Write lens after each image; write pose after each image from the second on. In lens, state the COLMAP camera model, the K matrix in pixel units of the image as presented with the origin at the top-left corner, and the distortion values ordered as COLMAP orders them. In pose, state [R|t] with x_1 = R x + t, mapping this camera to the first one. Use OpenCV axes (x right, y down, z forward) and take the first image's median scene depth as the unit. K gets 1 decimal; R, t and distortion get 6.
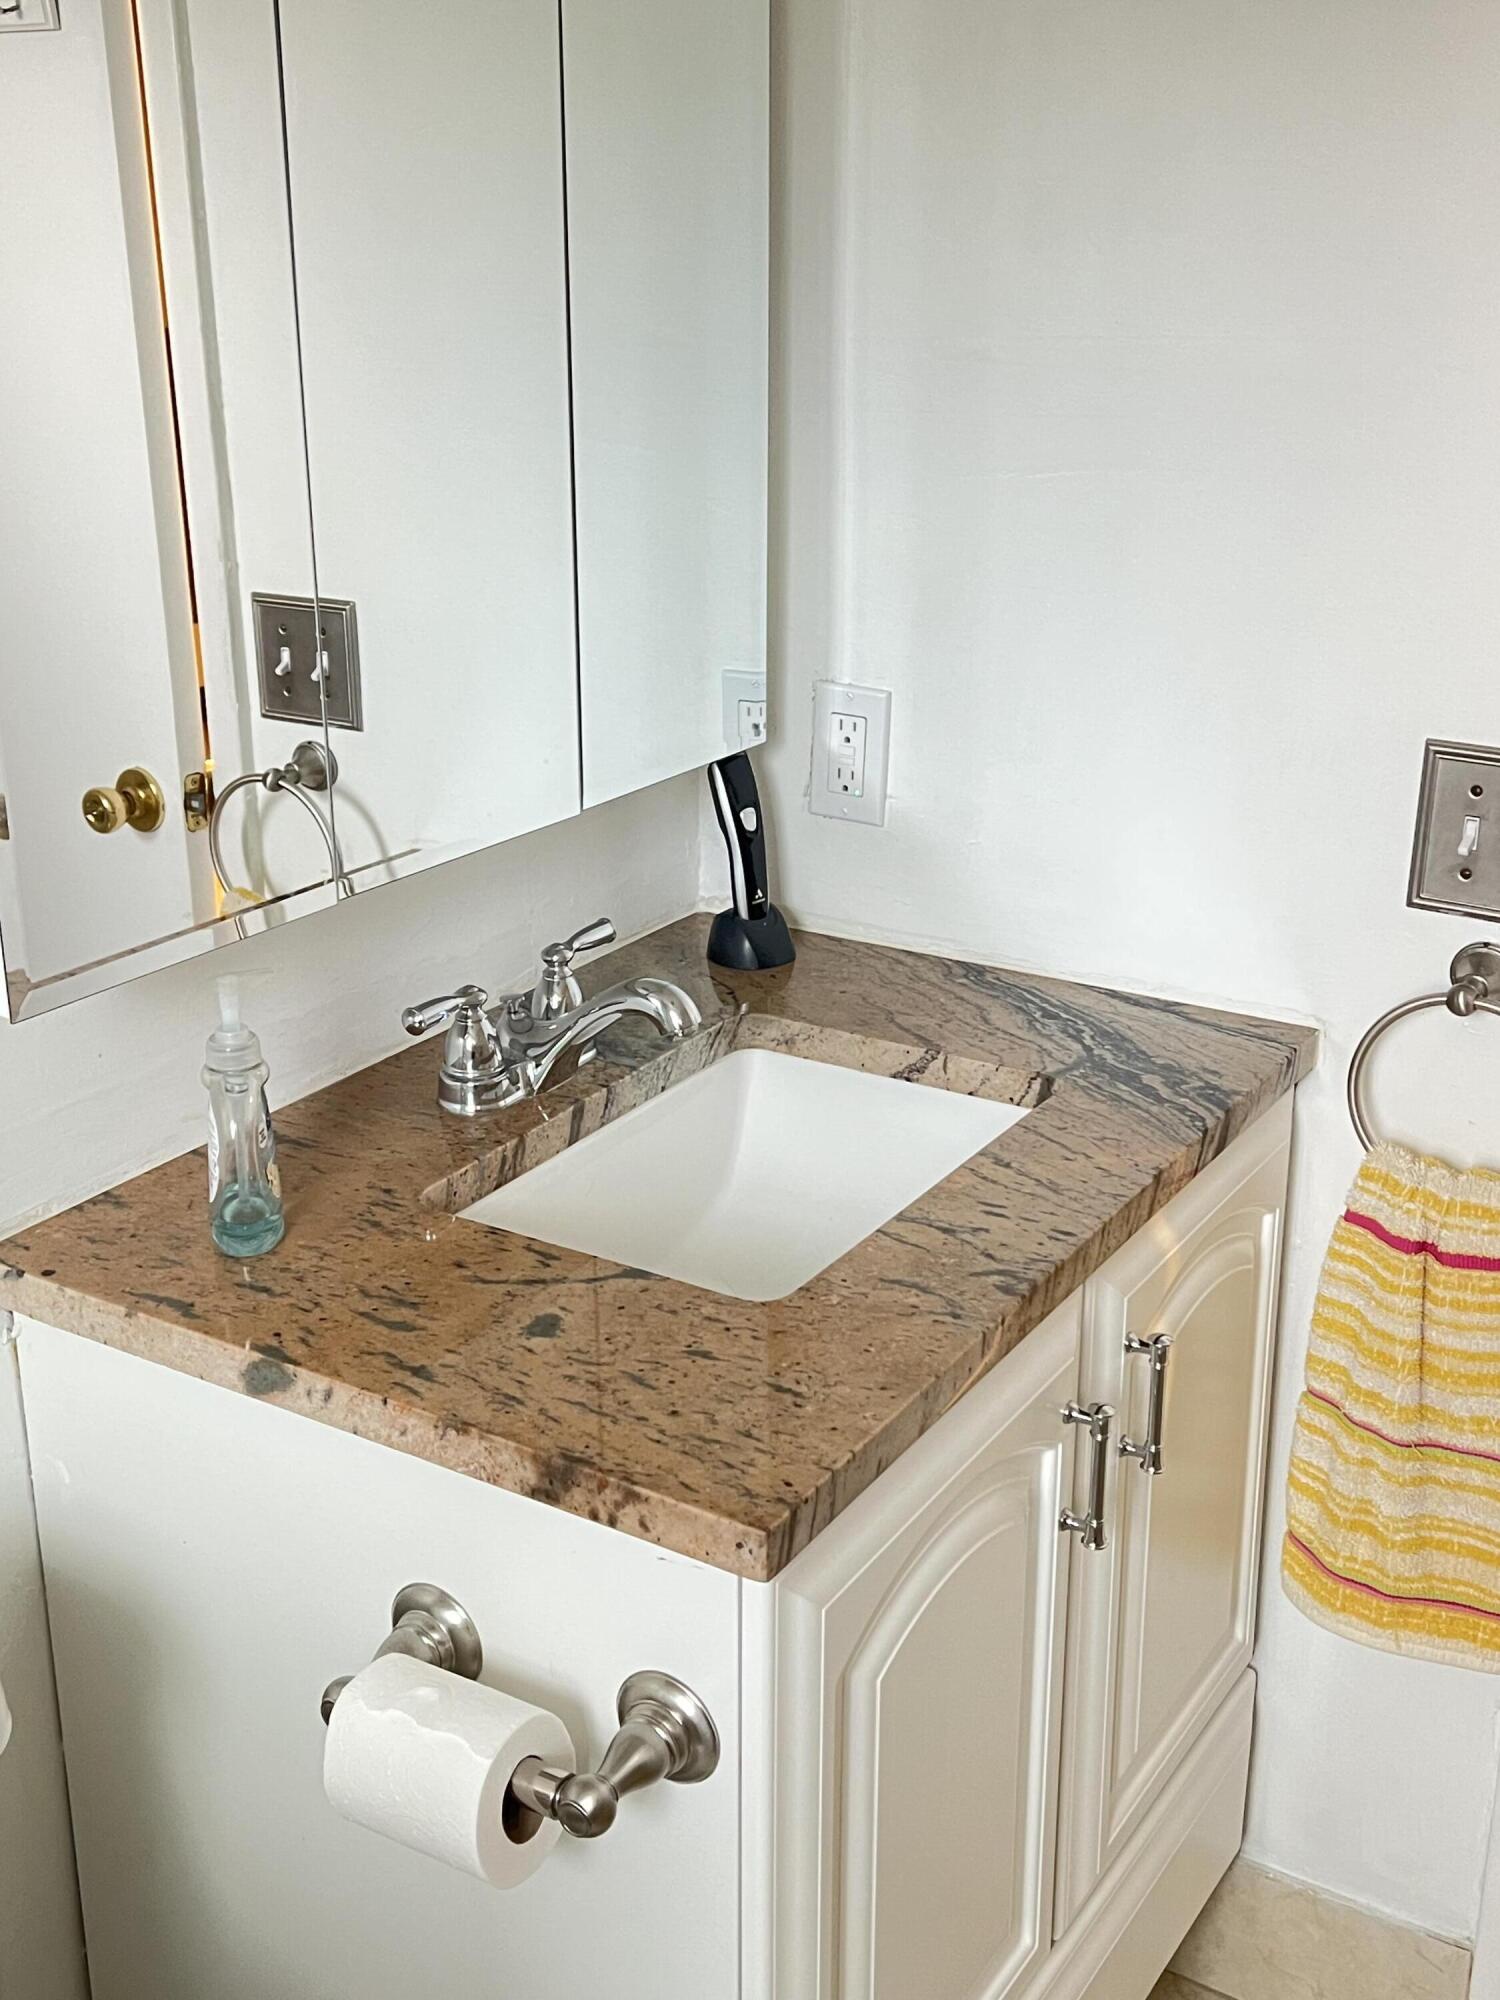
lens RADIAL K [[2268.8, 0, 753.9], [0, 2268.8, 997.6], [0, 0, 1]] dist [0.074653, 0.000000]
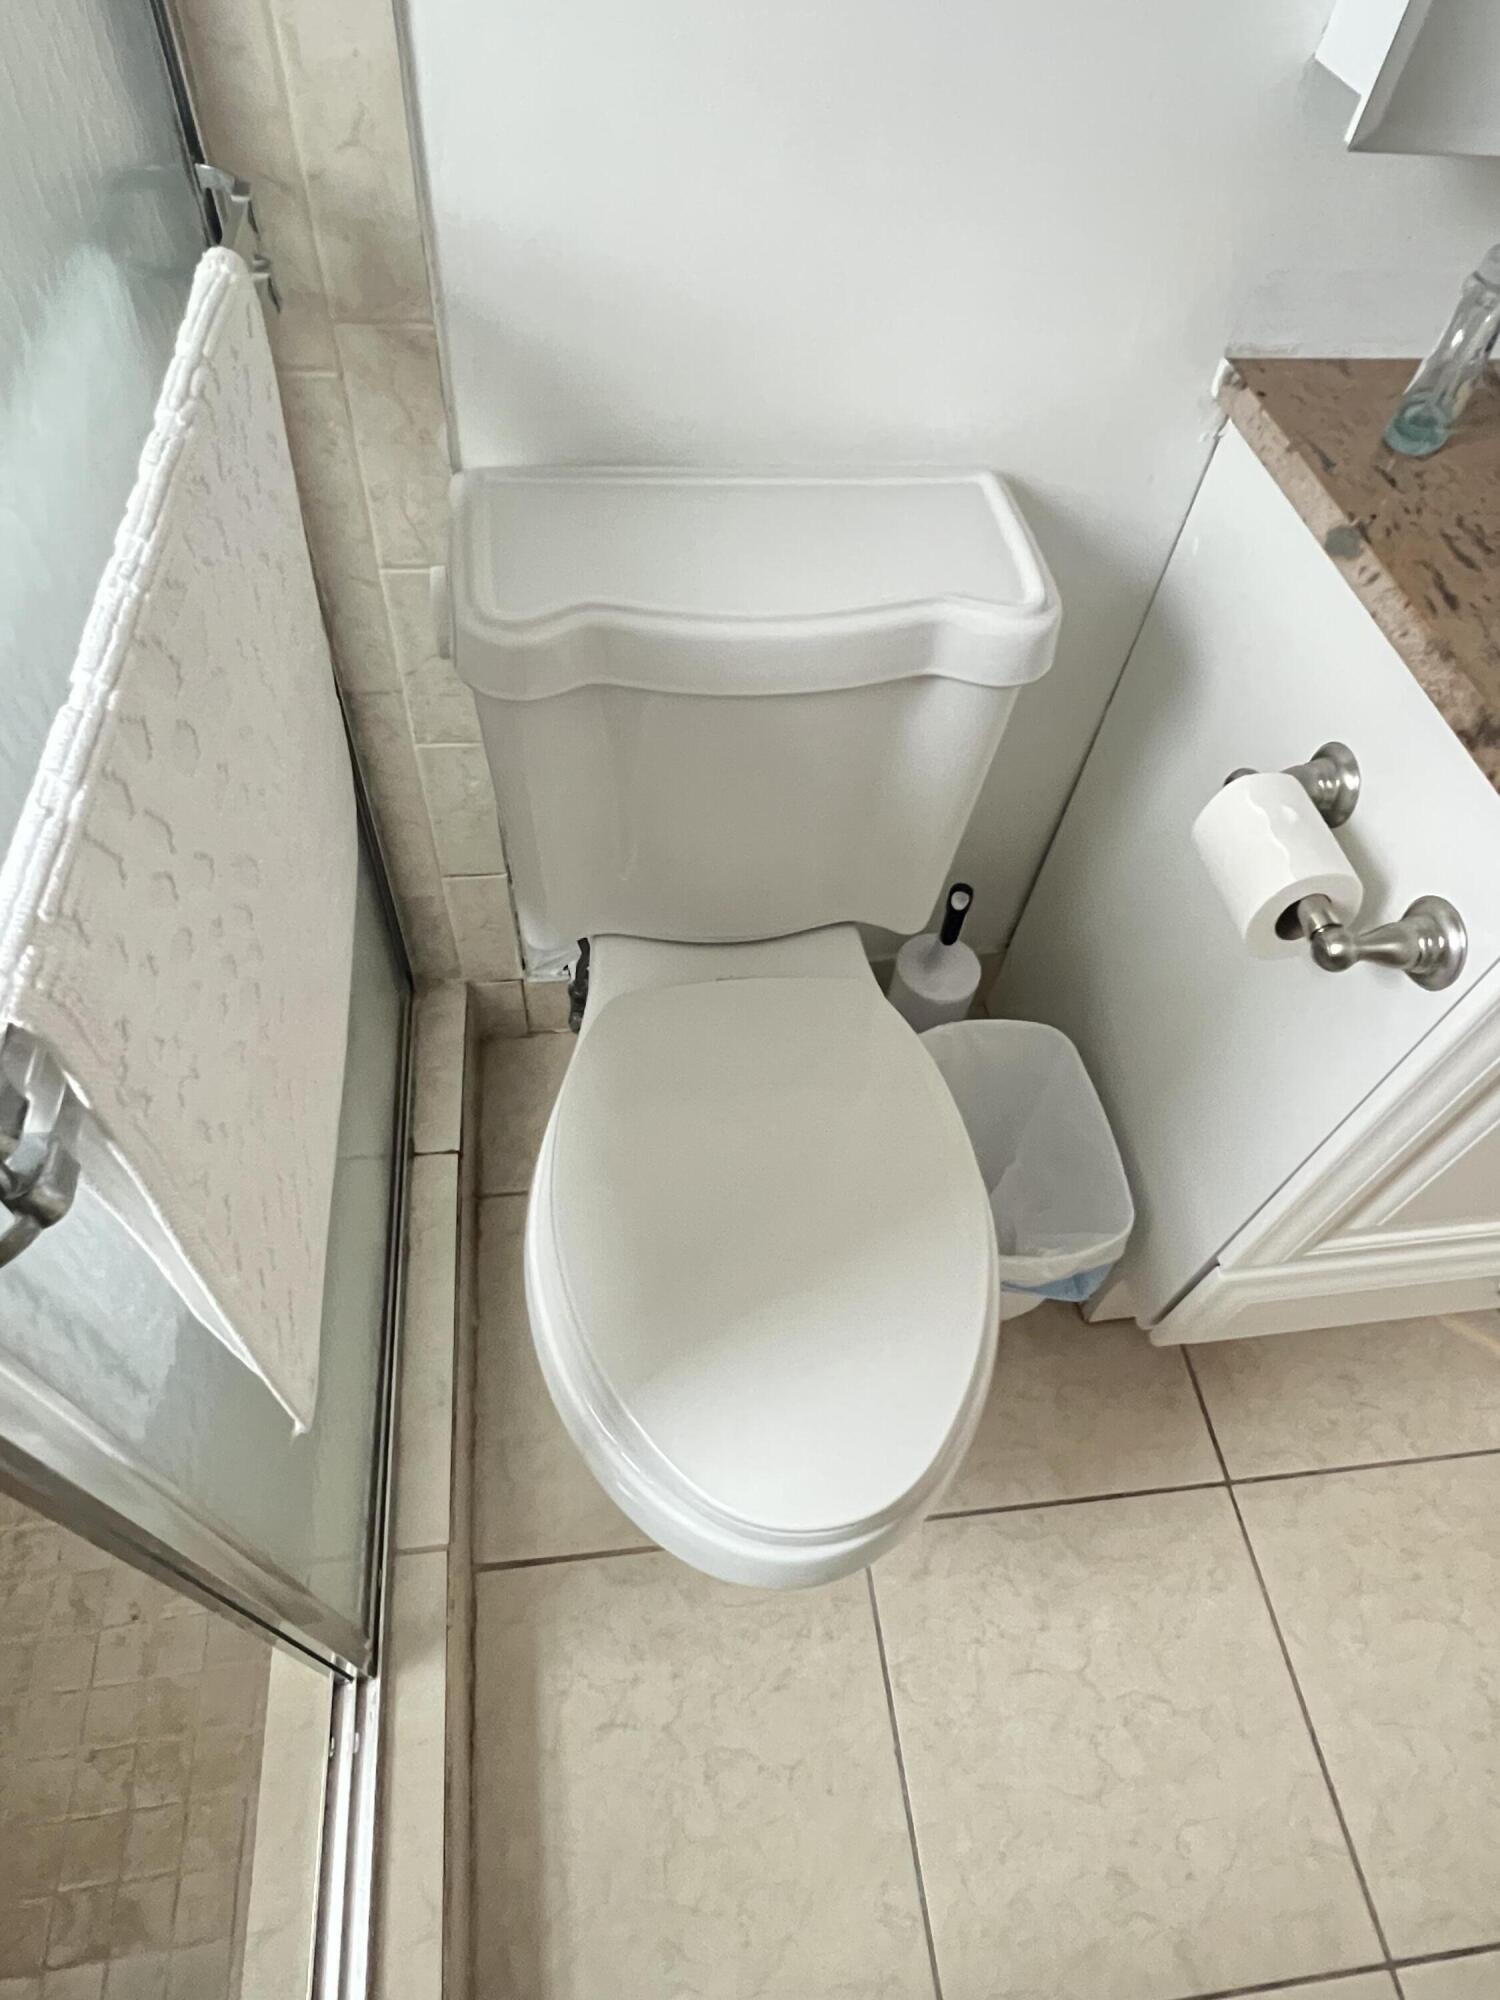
lens RADIAL K [[1177.6, 0, 753.4], [0, 1177.6, 988.3], [0, 0, 1]] dist [-0.008539, 0.002000]
pose [[0.638261, 0.644818, -0.420515, 0.013464], [-0.328700, 0.722226, 0.608560, 0.055657], [0.696117, -0.250197, 0.672920, 0.267524]]
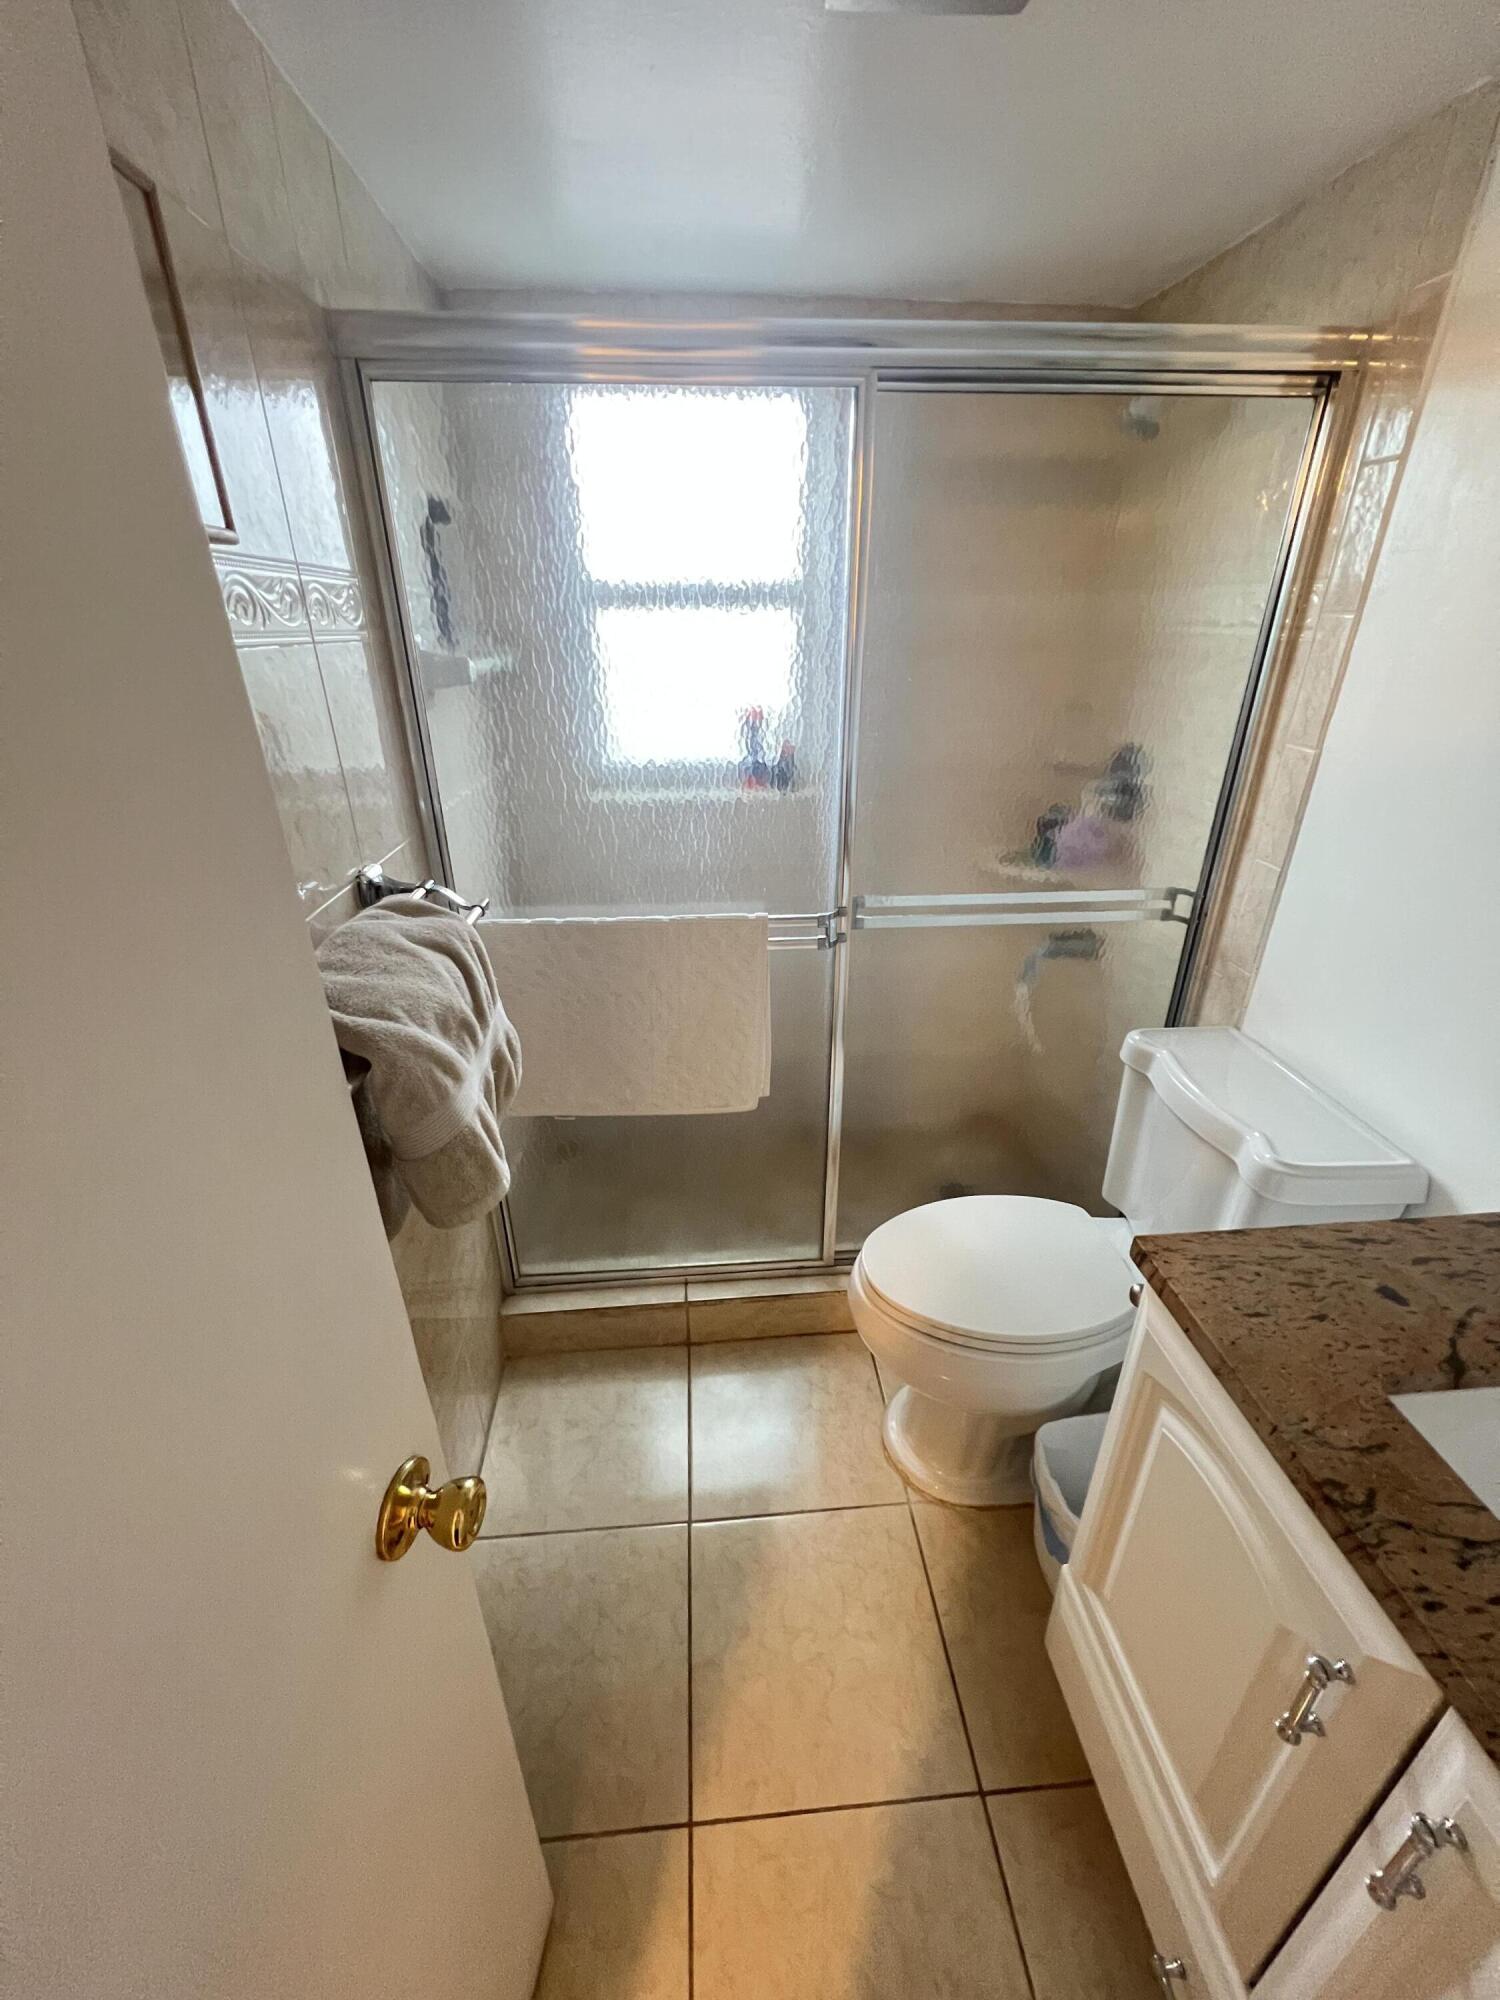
lens RADIAL K [[797.9, 0, 750.6], [0, 797.9, 998.5], [0, 0, 1]] dist [-0.000061, -0.000043]
pose [[-0.797757, 0.264918, -0.541666, 0.619398], [-0.194012, 0.737774, 0.646567, -0.353562], [0.570914, 0.620893, -0.537167, 0.949008]]
